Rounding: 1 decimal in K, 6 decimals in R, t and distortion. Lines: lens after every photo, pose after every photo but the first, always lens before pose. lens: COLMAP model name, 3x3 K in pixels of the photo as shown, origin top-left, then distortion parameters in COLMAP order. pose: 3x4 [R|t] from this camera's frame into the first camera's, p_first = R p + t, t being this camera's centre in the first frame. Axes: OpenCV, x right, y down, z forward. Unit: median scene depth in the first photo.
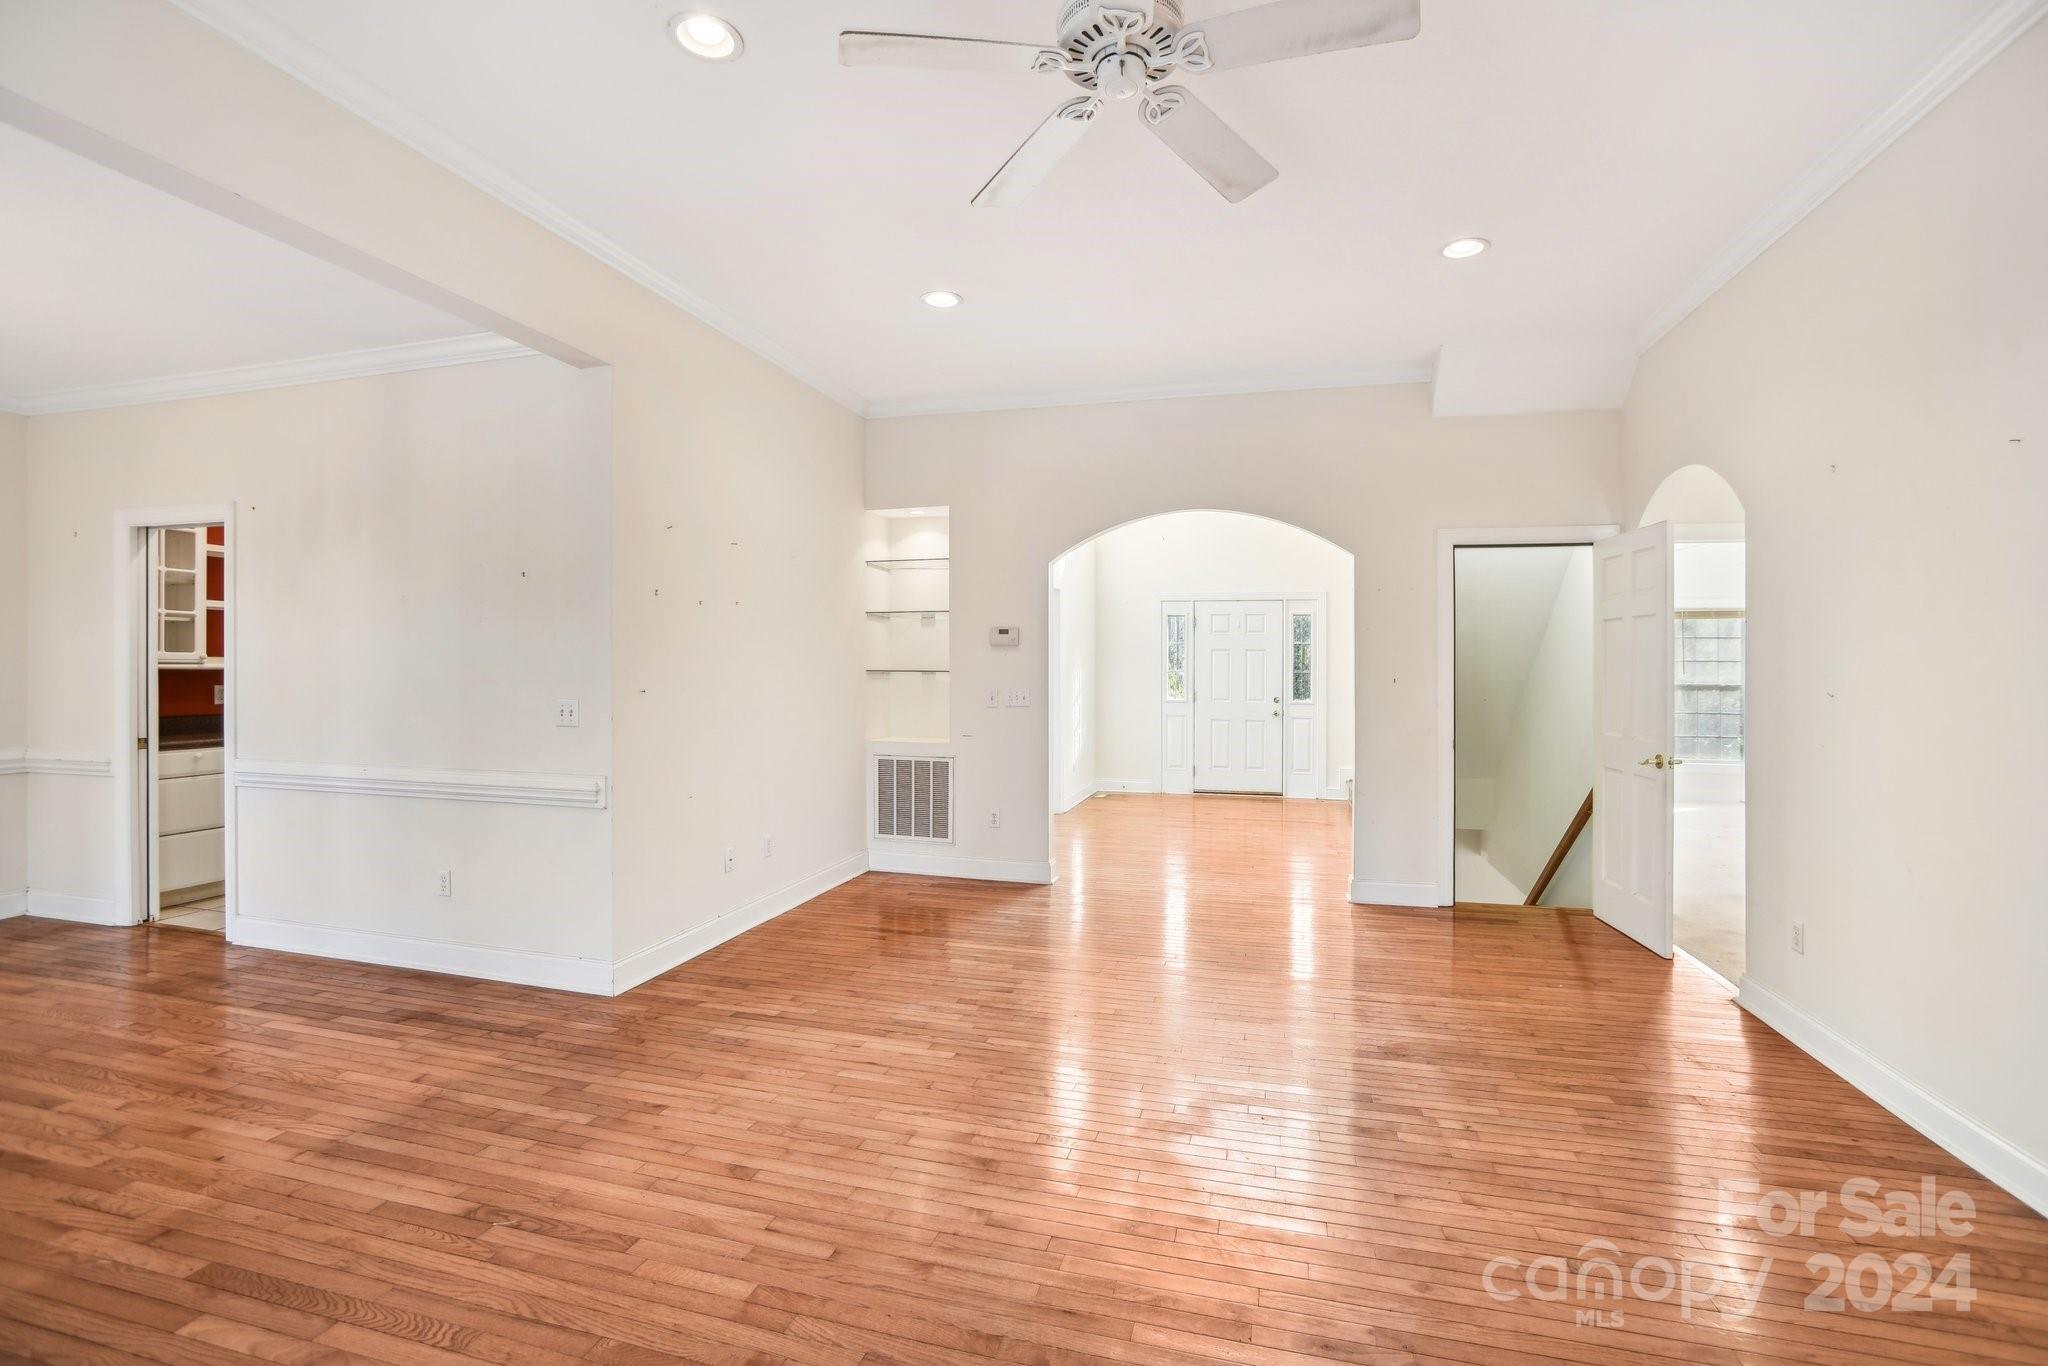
lens RADIAL K [[919.9, 0, 1032.4], [0, 919.9, 674.5], [0, 0, 1]] dist [-0.066889, 0.027186]
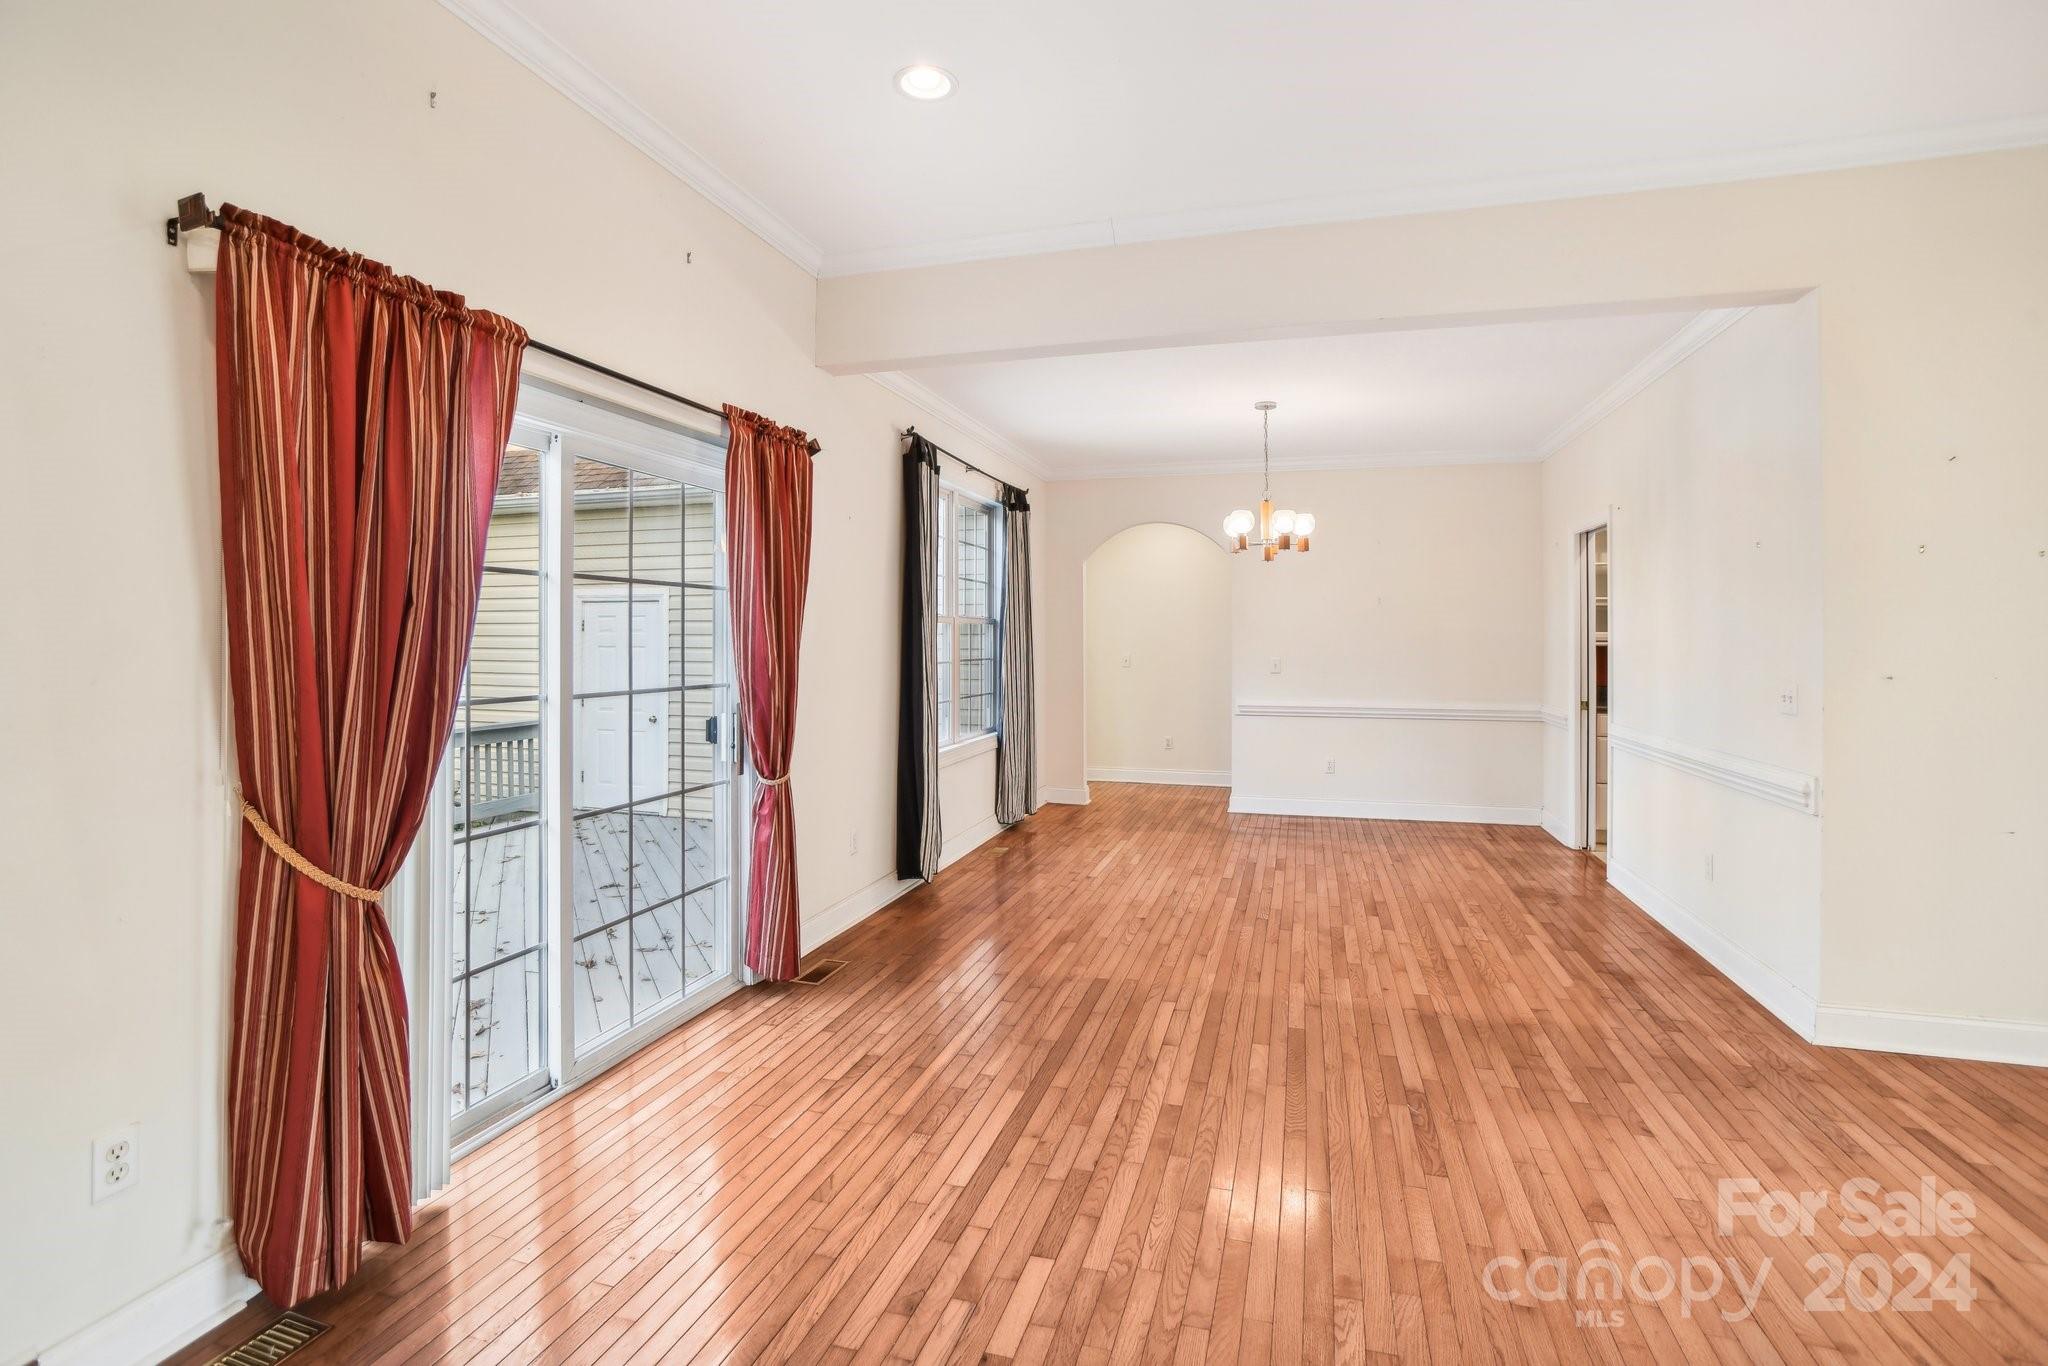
lens RADIAL K [[950.6, 0, 1038.5], [0, 950.6, 648.6], [0, 0, 1]] dist [-0.070010, 0.033600]
pose [[-0.003877, 0.008156, -0.999959, 0.426524], [-0.015826, 0.999841, 0.008216, -0.002409], [0.999867, 0.015857, -0.003747, 0.321436]]
